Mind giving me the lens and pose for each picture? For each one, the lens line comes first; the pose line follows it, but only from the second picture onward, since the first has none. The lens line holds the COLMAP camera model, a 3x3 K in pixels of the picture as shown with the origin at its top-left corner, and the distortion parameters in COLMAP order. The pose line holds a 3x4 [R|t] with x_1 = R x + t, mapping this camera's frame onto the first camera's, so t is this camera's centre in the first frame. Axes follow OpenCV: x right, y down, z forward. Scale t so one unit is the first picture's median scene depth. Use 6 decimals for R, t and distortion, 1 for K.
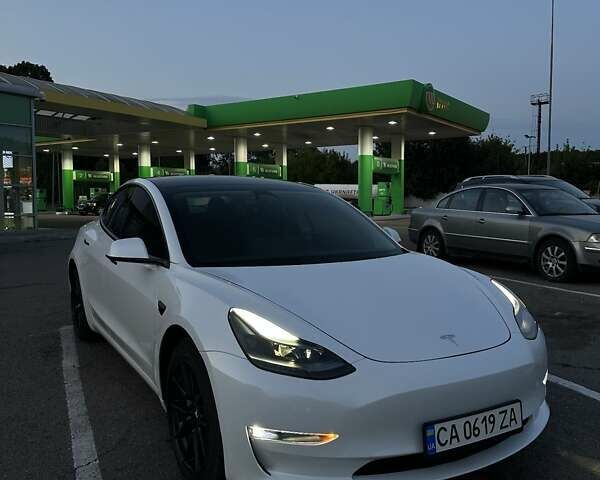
lens RADIAL K [[561.9, 0, 307.7], [0, 561.9, 238.7], [0, 0, 1]] dist [0.179009, -0.374258]
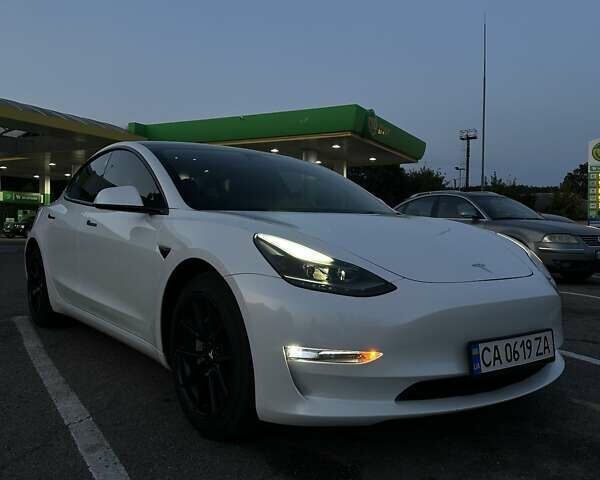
lens RADIAL K [[561.9, 0, 307.7], [0, 561.9, 238.7], [0, 0, 1]] dist [0.179009, -0.374258]
pose [[0.993744, 0.007220, 0.111446, -0.115302], [-0.001254, 0.998566, -0.053515, 0.135703], [-0.111672, 0.053040, 0.992329, 0.050786]]
